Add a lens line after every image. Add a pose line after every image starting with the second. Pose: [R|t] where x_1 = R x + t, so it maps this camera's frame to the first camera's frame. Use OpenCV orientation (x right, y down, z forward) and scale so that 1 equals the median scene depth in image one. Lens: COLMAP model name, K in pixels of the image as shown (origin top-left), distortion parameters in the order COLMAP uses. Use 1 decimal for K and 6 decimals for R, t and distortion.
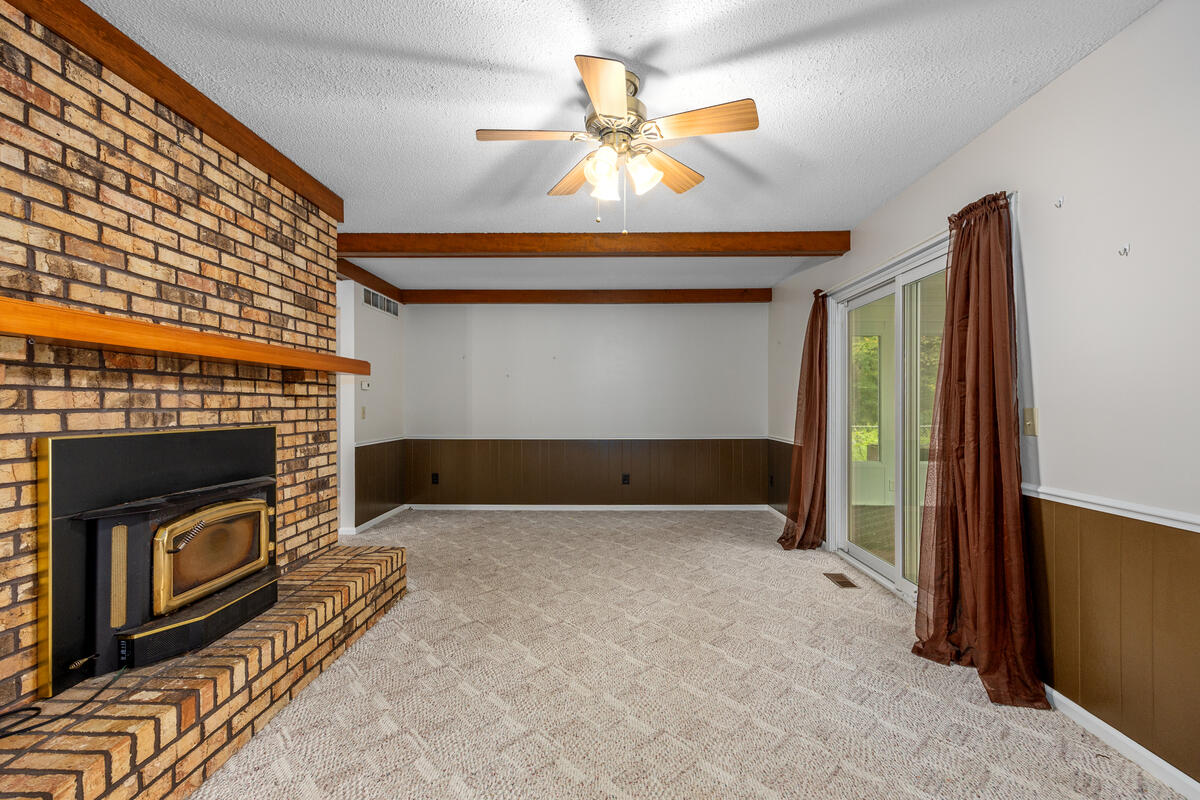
lens RADIAL K [[485.3, 0, 601.9], [0, 485.3, 401.3], [0, 0, 1]] dist [-0.000326, -0.000126]
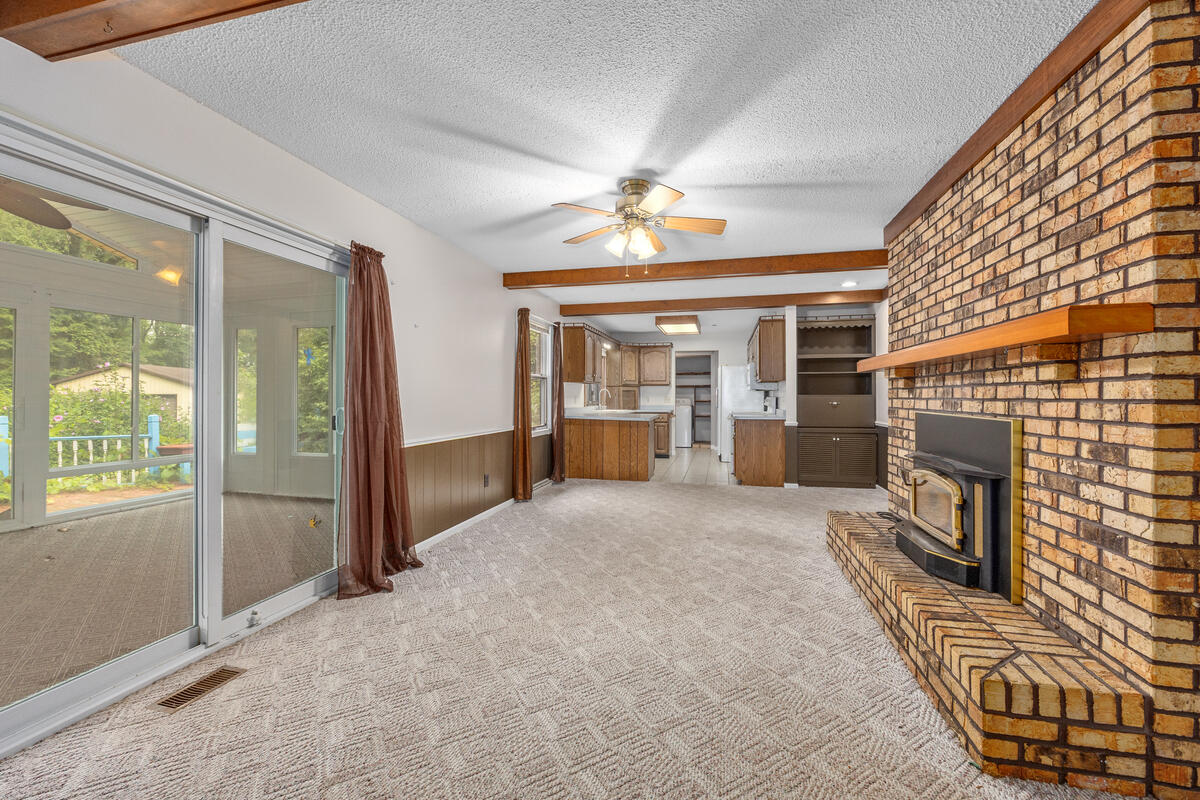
lens RADIAL K [[485.3, 0, 603.6], [0, 485.3, 397.5], [0, 0, 1]] dist [-0.000326, -0.000126]
pose [[-0.974747, -0.001173, 0.223311, -0.159588], [-0.002465, 0.999982, -0.005508, 0.016536], [-0.223300, -0.005919, -0.974732, 1.878489]]
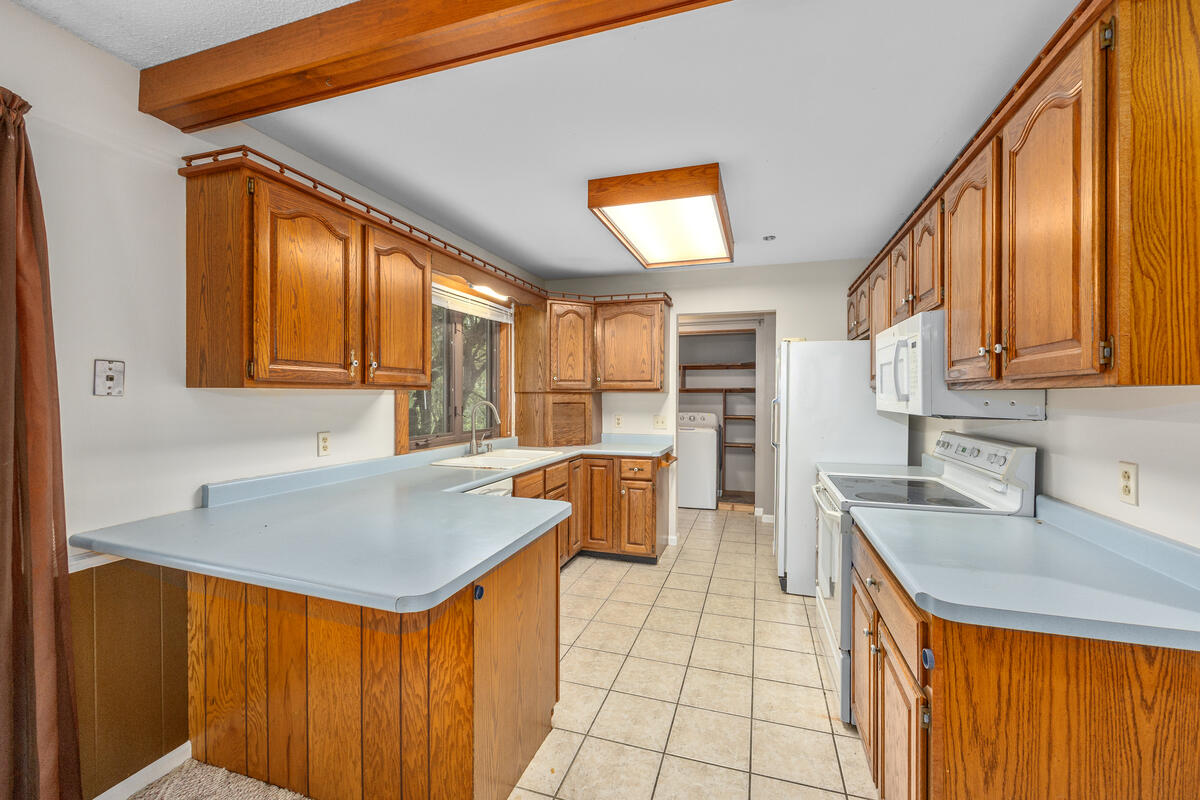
lens RADIAL K [[485.3, 0, 596.7], [0, 485.3, 399.0], [0, 0, 1]] dist [-0.000326, -0.000126]
pose [[-0.952273, -0.003624, 0.305227, -0.143429], [-0.003939, 0.999992, -0.000419, -0.012091], [-0.305223, -0.001601, -0.952280, 1.176435]]
